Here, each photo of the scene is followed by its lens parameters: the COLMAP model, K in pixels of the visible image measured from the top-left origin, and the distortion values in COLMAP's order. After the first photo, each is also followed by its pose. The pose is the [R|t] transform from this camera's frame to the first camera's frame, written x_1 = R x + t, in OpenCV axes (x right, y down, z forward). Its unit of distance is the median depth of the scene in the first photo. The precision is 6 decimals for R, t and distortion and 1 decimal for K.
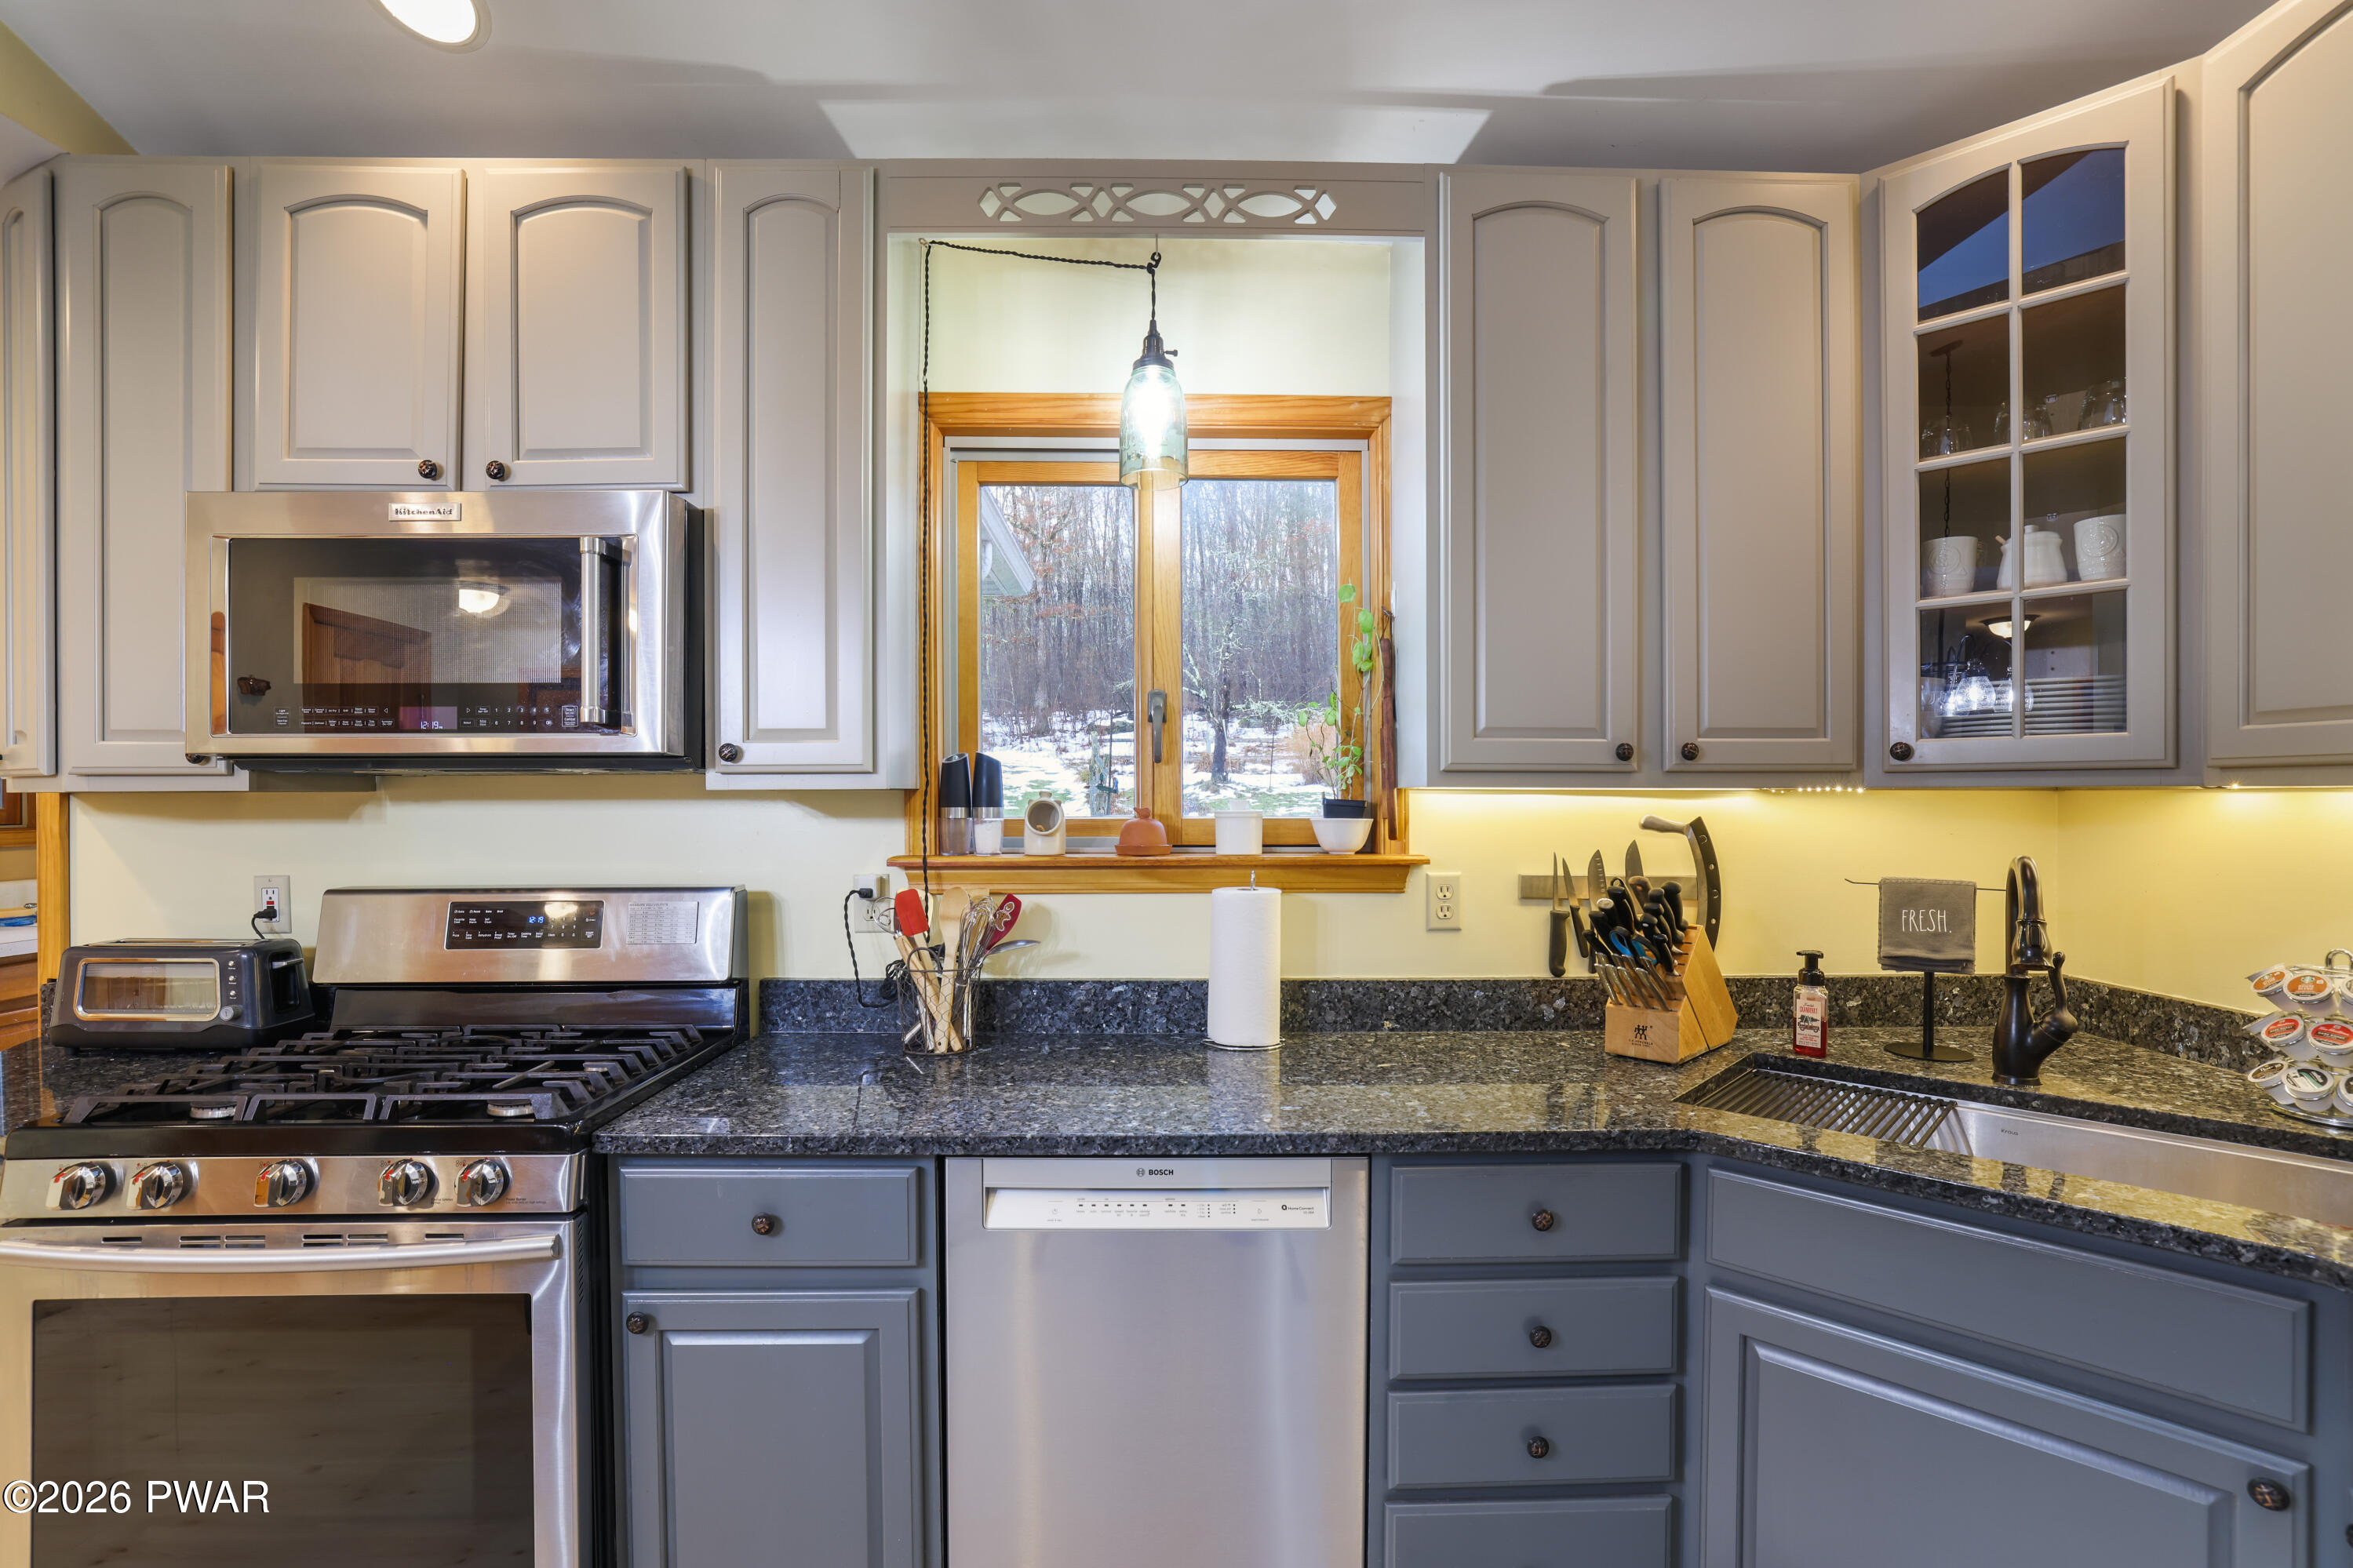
lens RADIAL K [[1095.1, 0, 1172.5], [0, 1095.1, 798.5], [0, 0, 1]] dist [-0.028312, 0.007222]
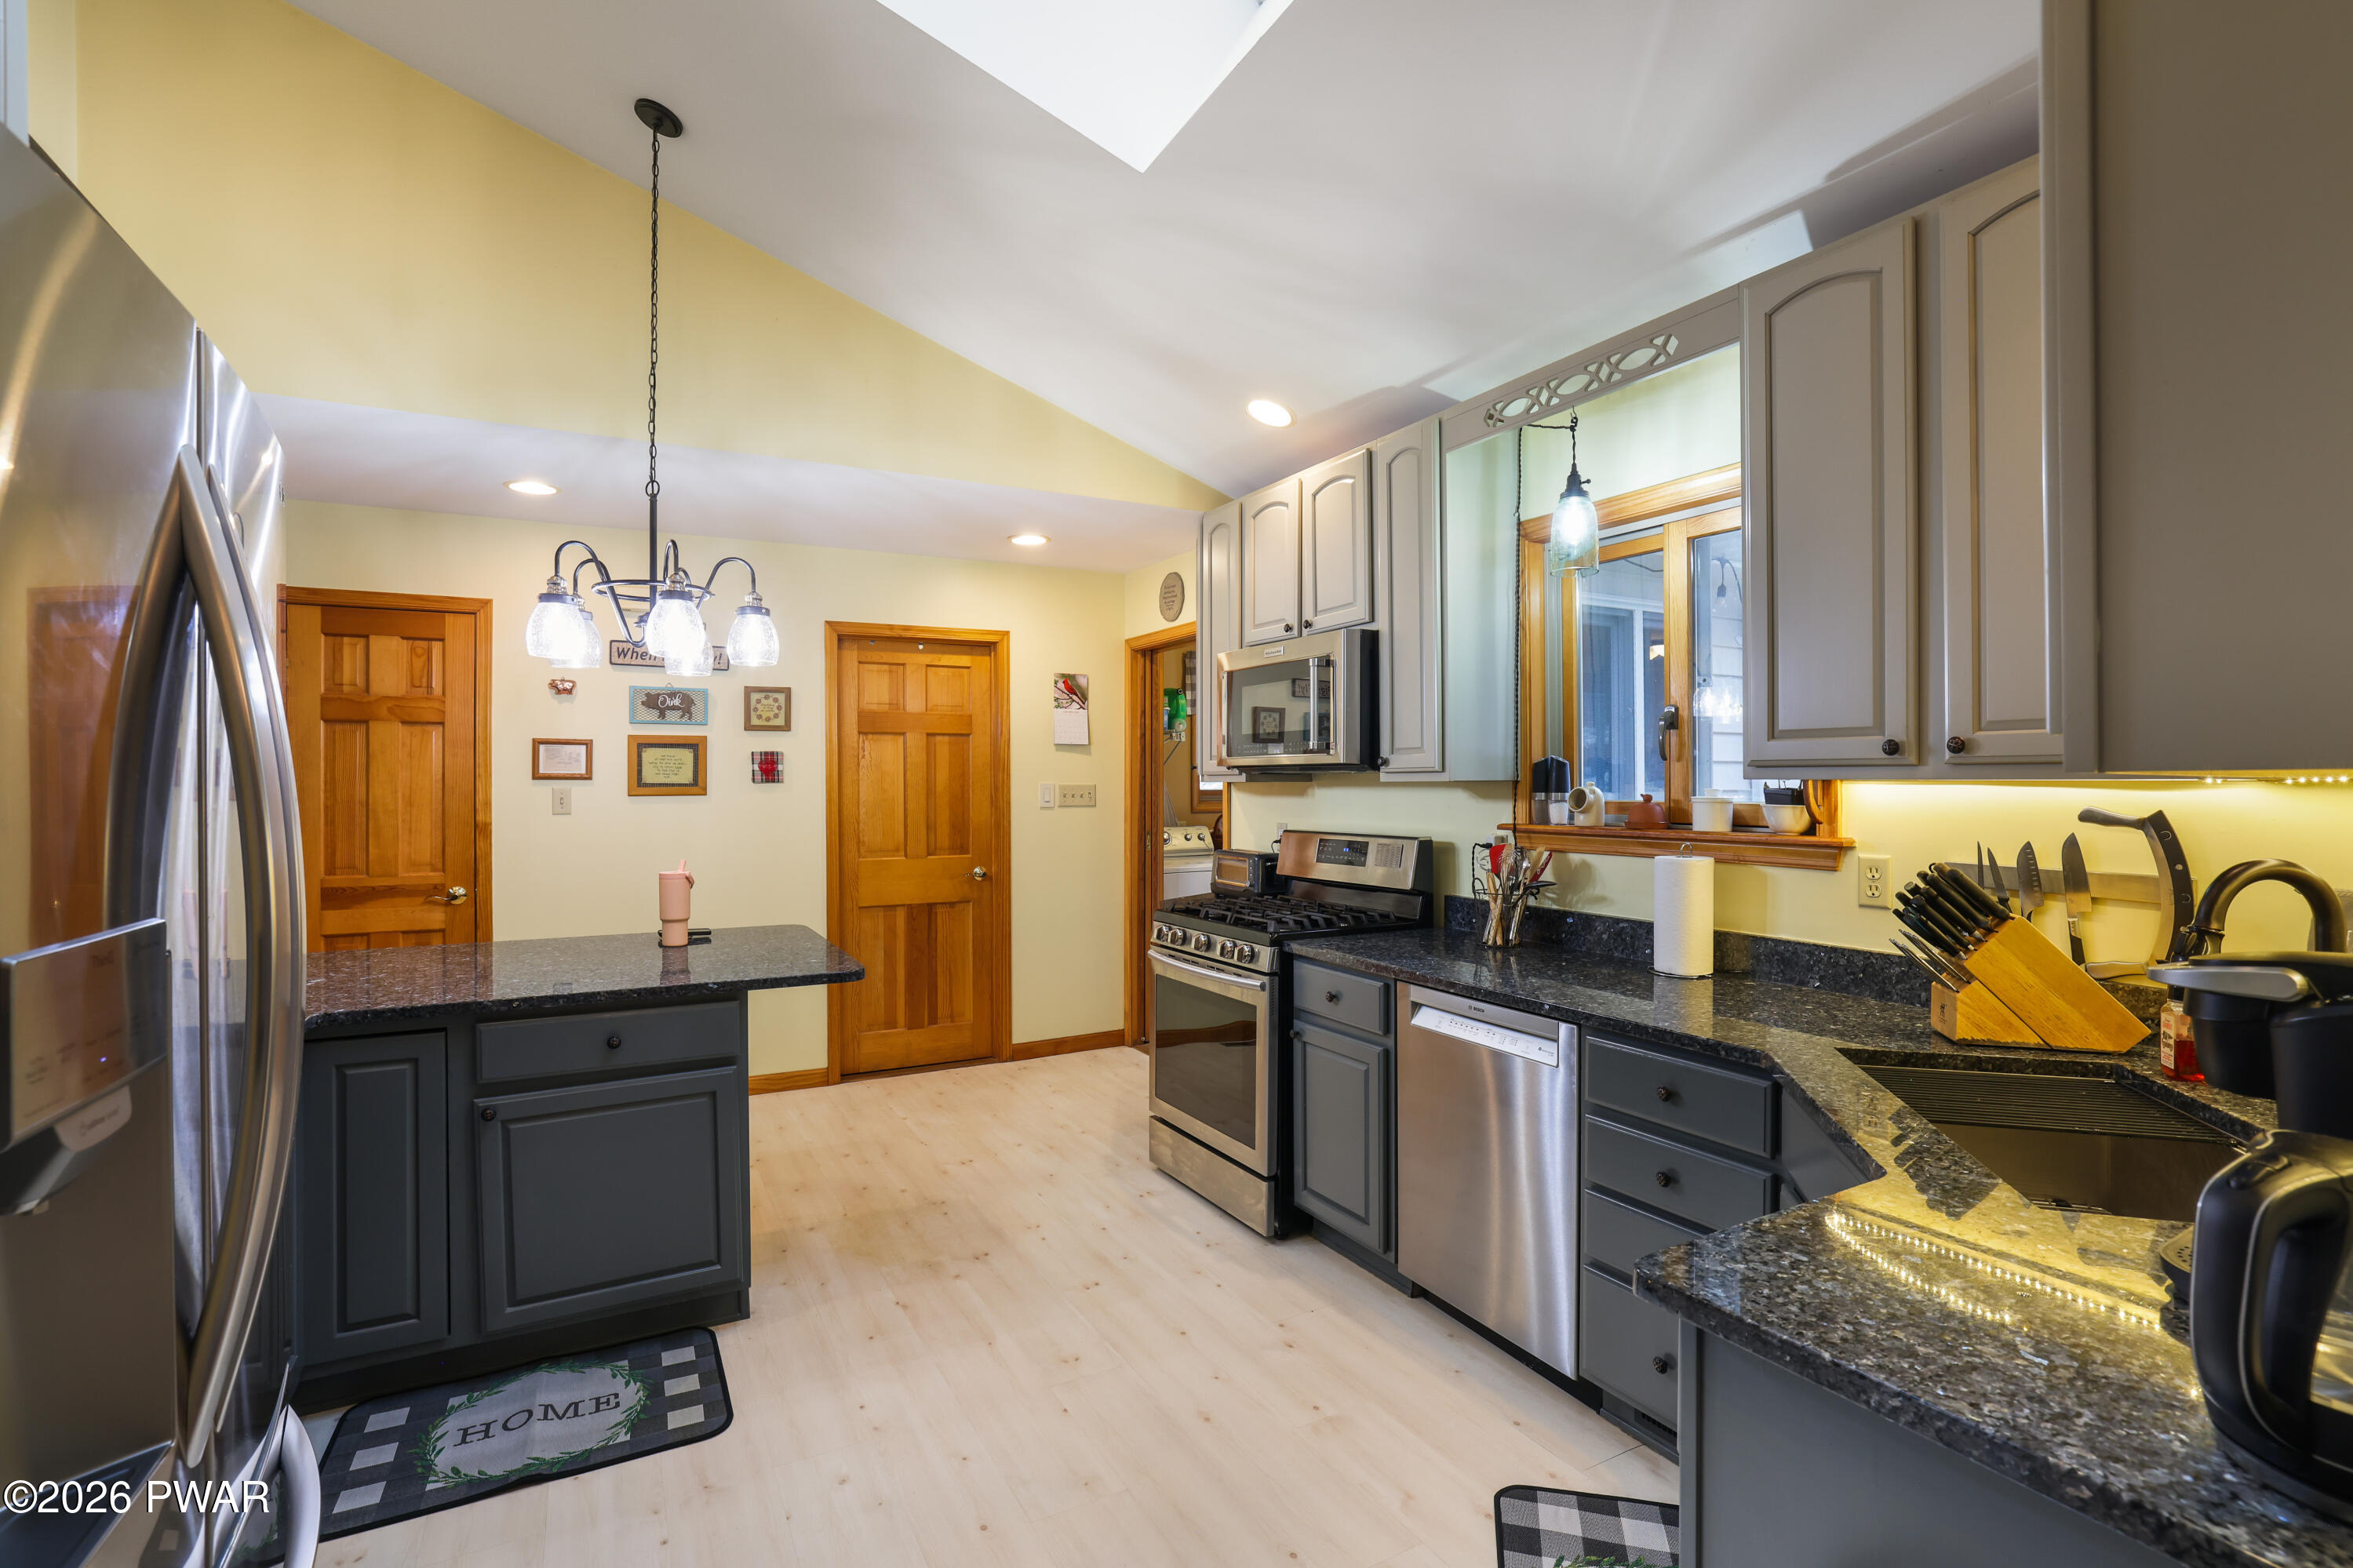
lens RADIAL K [[1095.1, 0, 1183.7], [0, 1095.1, 778.8], [0, 0, 1]] dist [-0.028312, 0.007222]
pose [[0.463523, -0.002221, -0.886082, 0.993950], [-0.000580, 0.999996, -0.002810, -0.006813], [0.886085, 0.001816, 0.463520, -0.142707]]
